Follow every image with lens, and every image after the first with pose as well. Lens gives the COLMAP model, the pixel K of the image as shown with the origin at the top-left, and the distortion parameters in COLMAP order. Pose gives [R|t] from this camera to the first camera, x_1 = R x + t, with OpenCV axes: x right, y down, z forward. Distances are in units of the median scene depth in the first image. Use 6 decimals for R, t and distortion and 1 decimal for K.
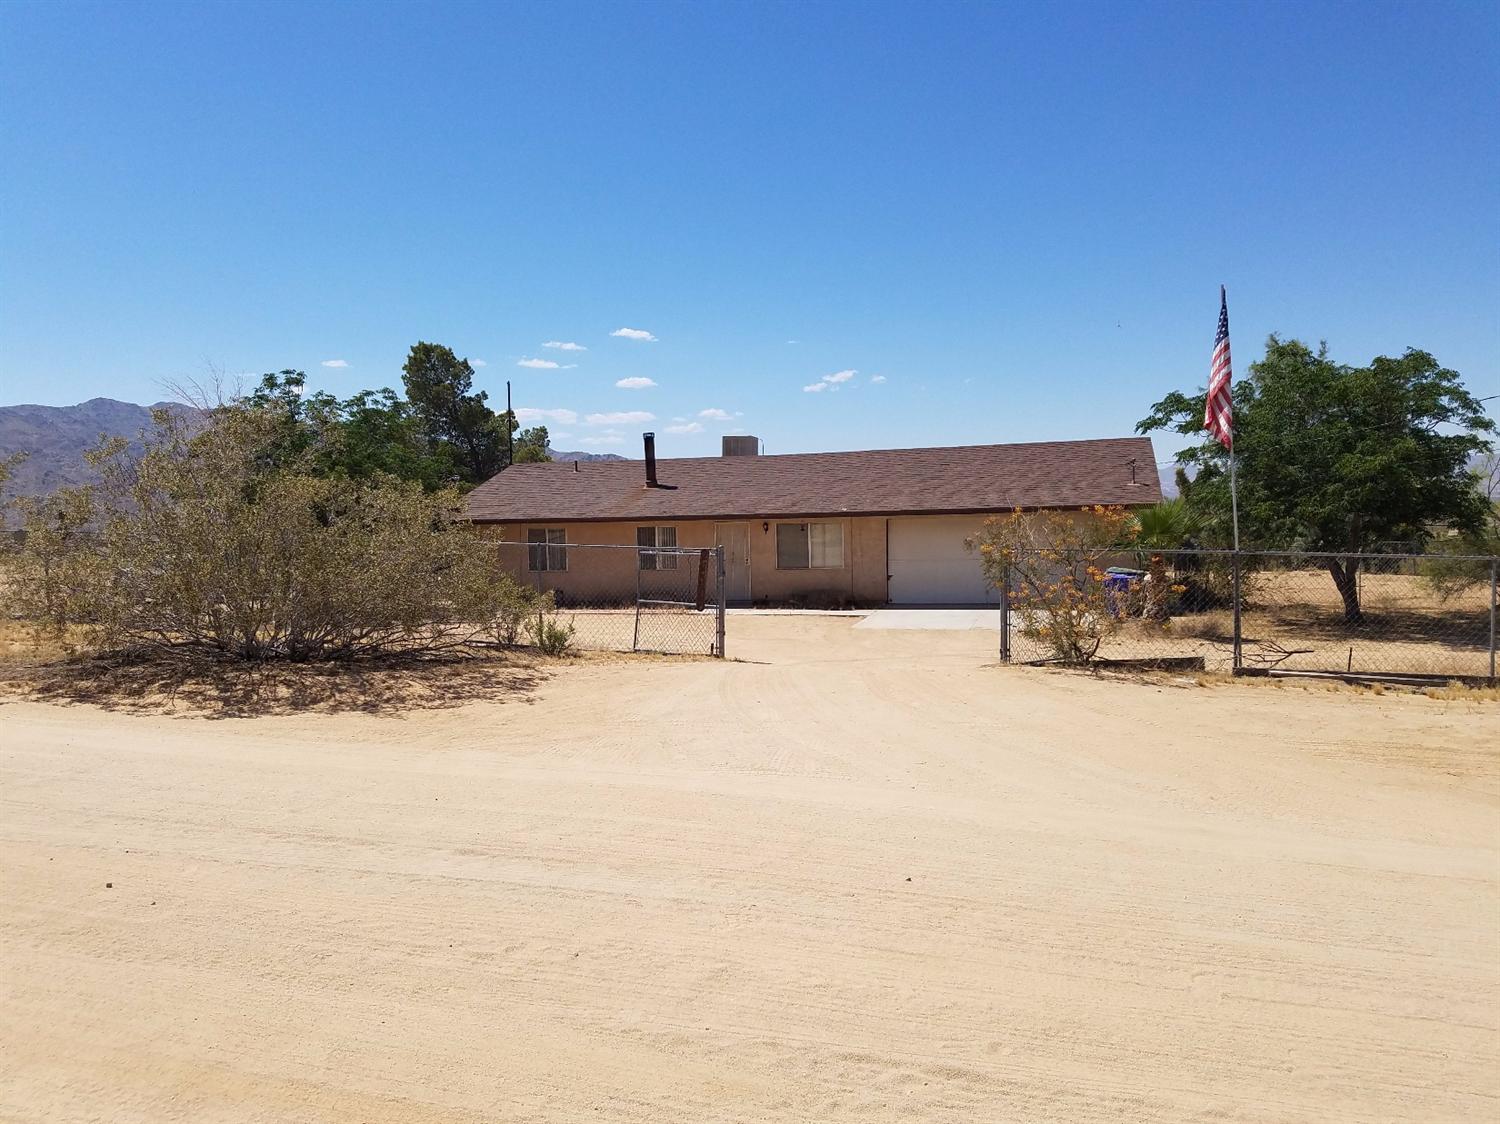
lens RADIAL K [[1041.0, 0, 761.0], [0, 1041.0, 577.0], [0, 0, 1]] dist [0.193247, -0.296326]
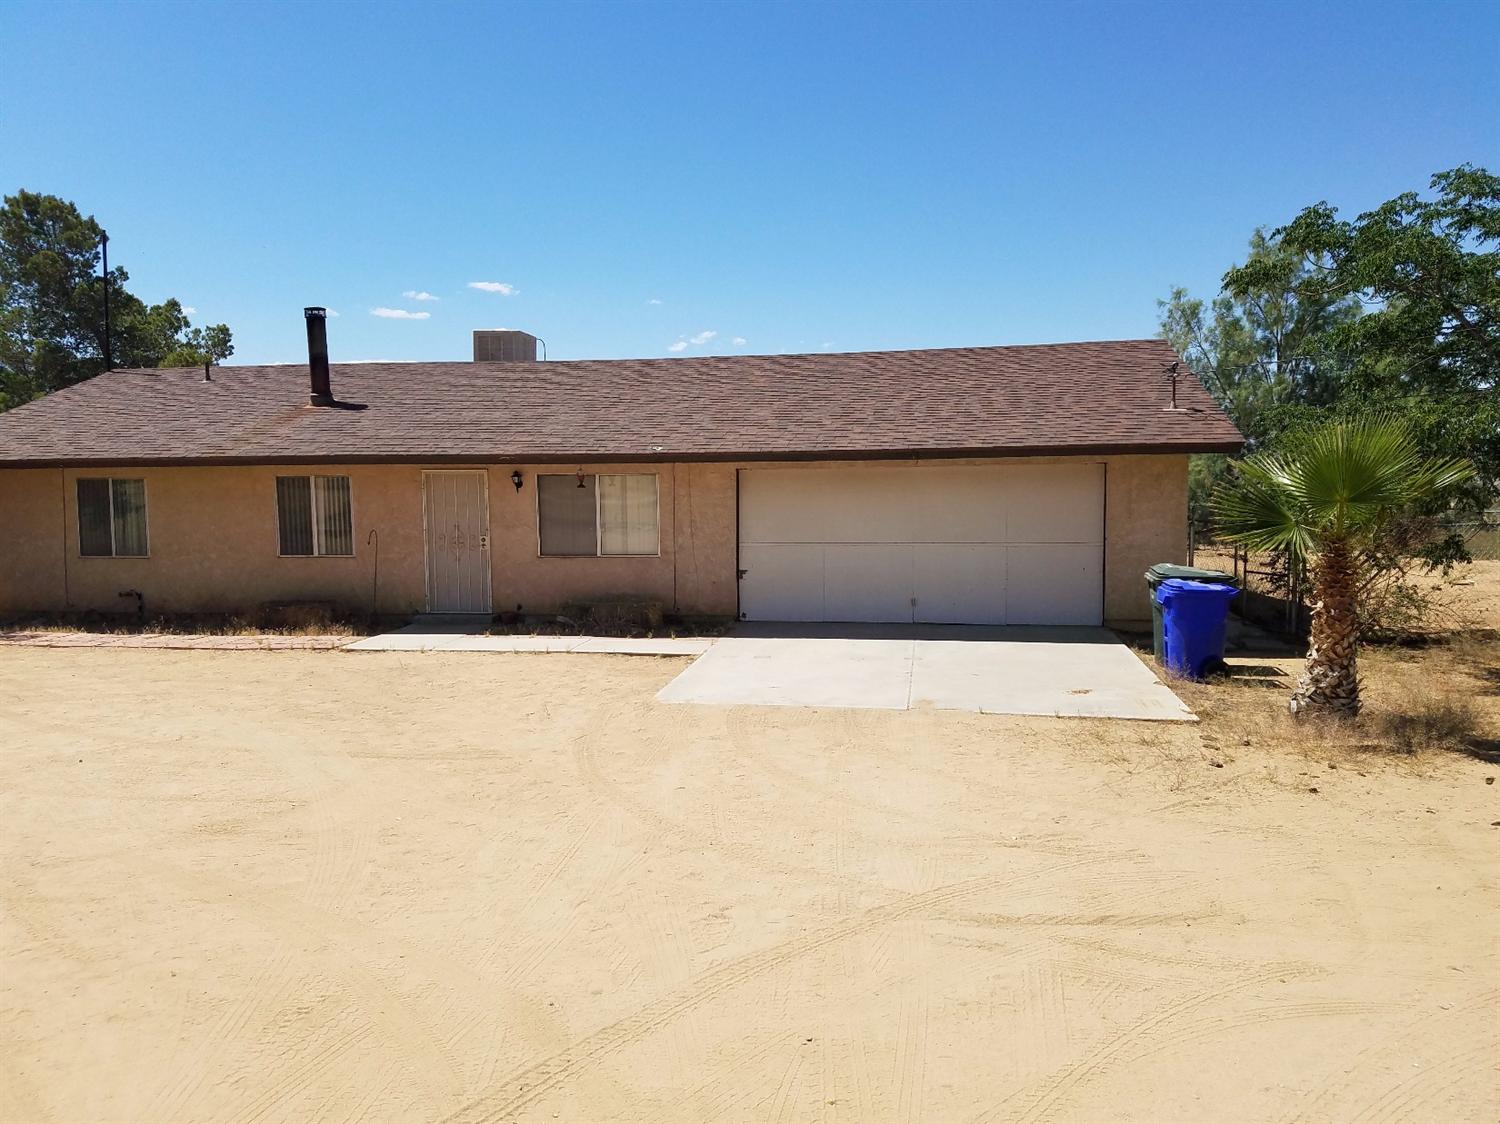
lens RADIAL K [[1041.0, 0, 761.0], [0, 1041.0, 577.0], [0, 0, 1]] dist [0.193247, -0.296326]
pose [[0.991946, -0.000963, 0.126658, 0.059521], [-0.003632, 0.999343, 0.036047, -0.016892], [-0.126609, -0.036217, 0.991291, 0.424858]]
